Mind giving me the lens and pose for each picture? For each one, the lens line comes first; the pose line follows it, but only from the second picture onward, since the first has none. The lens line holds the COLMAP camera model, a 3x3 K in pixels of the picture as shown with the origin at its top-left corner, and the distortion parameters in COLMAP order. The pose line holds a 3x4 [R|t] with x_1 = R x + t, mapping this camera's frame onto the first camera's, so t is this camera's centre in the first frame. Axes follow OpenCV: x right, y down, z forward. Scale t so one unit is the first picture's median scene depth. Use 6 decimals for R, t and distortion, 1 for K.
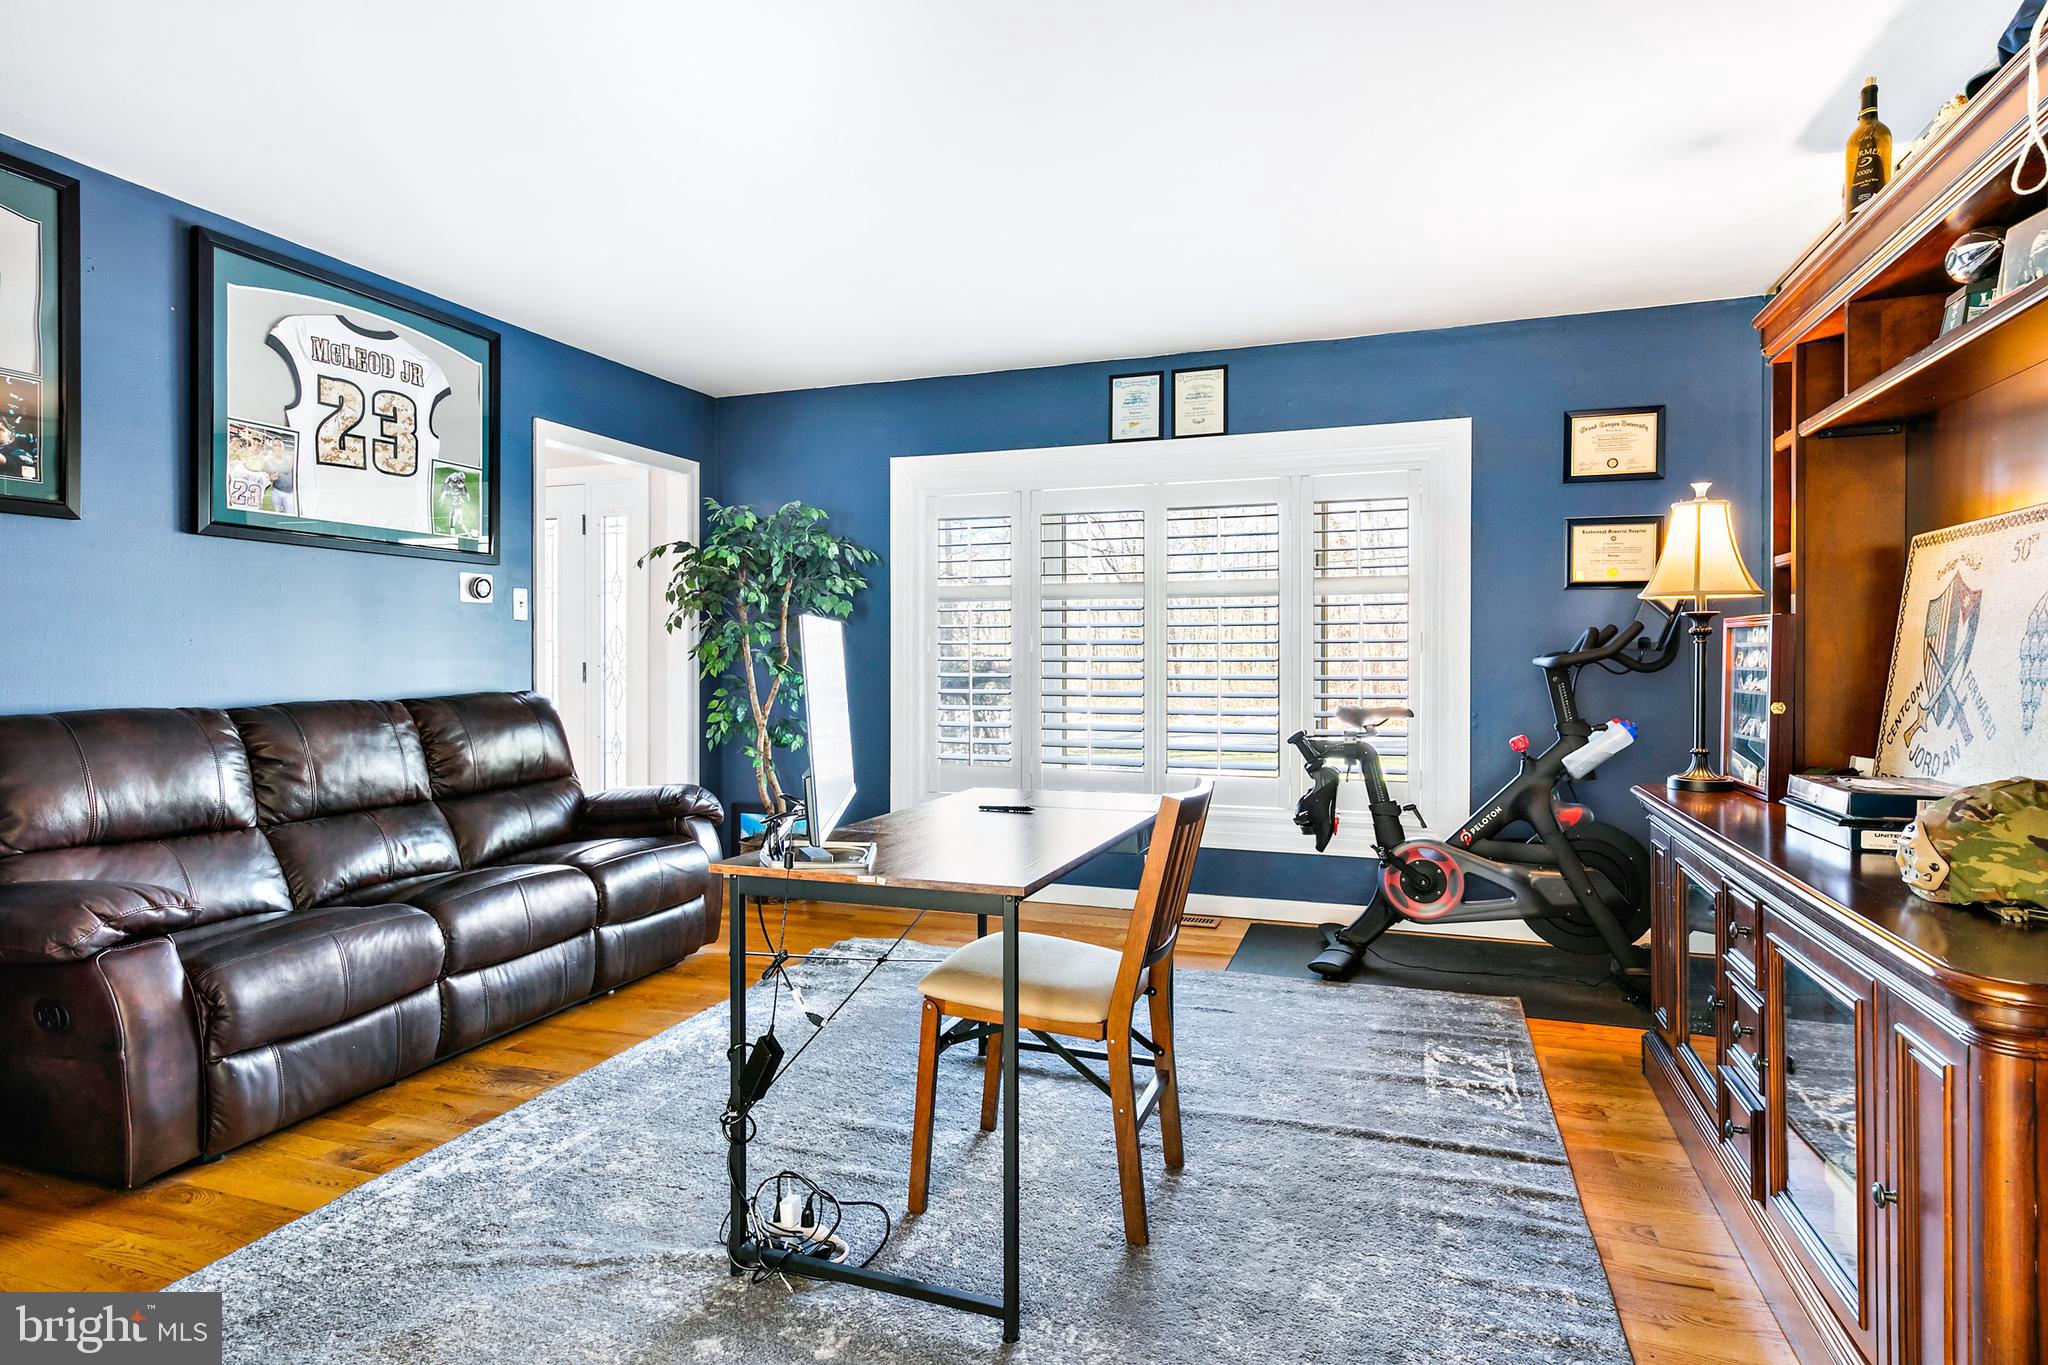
lens RADIAL K [[1048.0, 0, 1035.7], [0, 1048.0, 669.0], [0, 0, 1]] dist [0.000219, 0.000058]
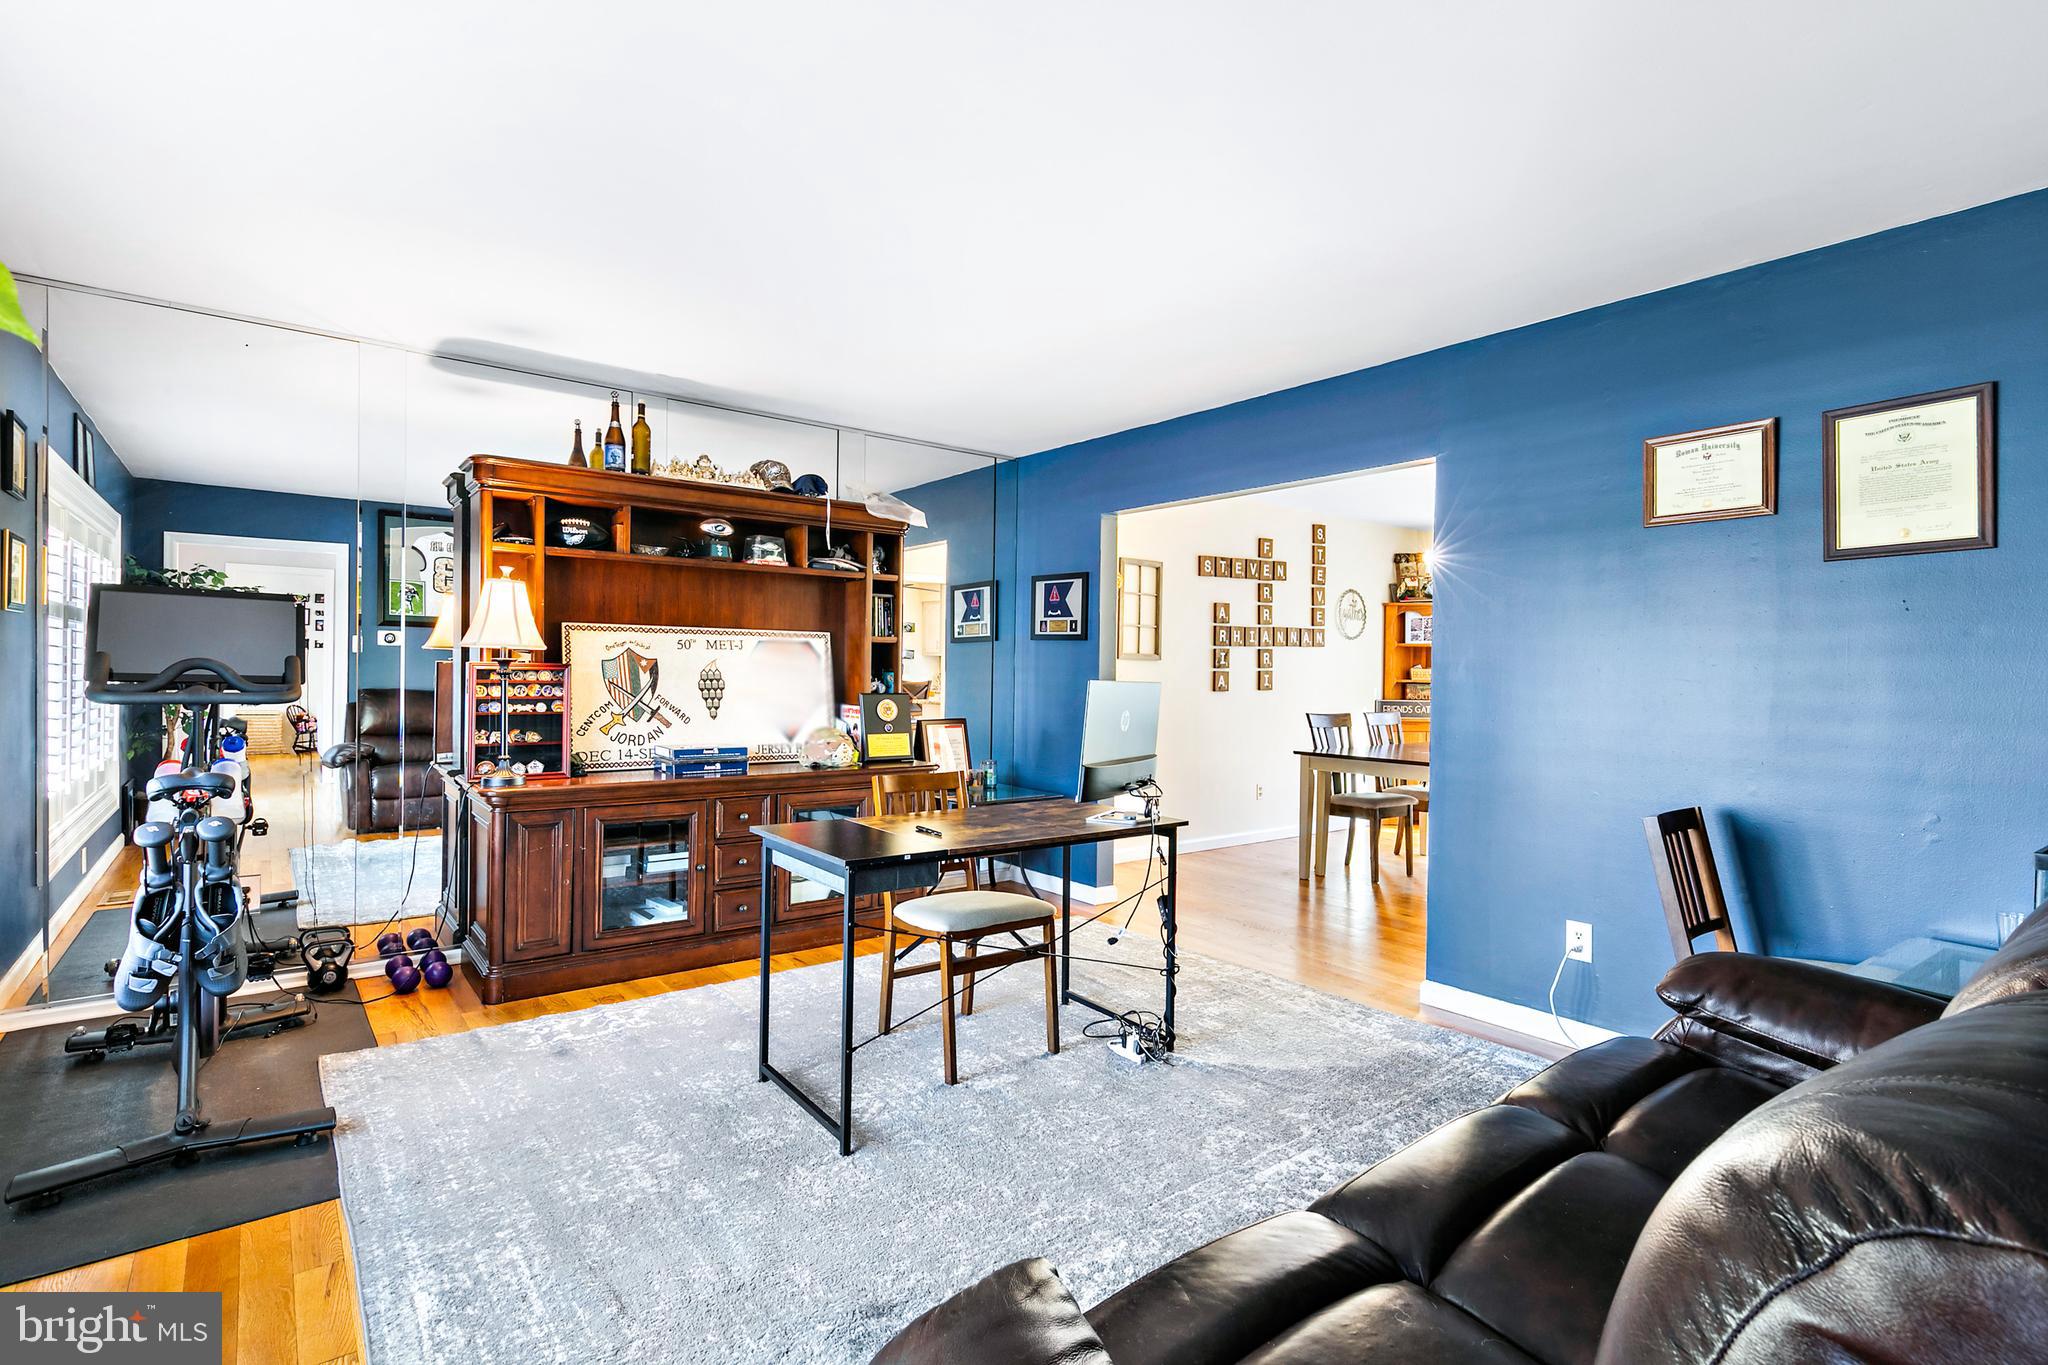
lens RADIAL K [[993.3, 0, 1027.6], [0, 993.3, 673.7], [0, 0, 1]] dist [0.000587, 0.000036]
pose [[-0.841396, -0.011505, 0.540296, -0.793904], [-0.009627, 0.999934, 0.006300, -0.056563], [-0.540333, 0.000100, -0.841451, 2.054282]]
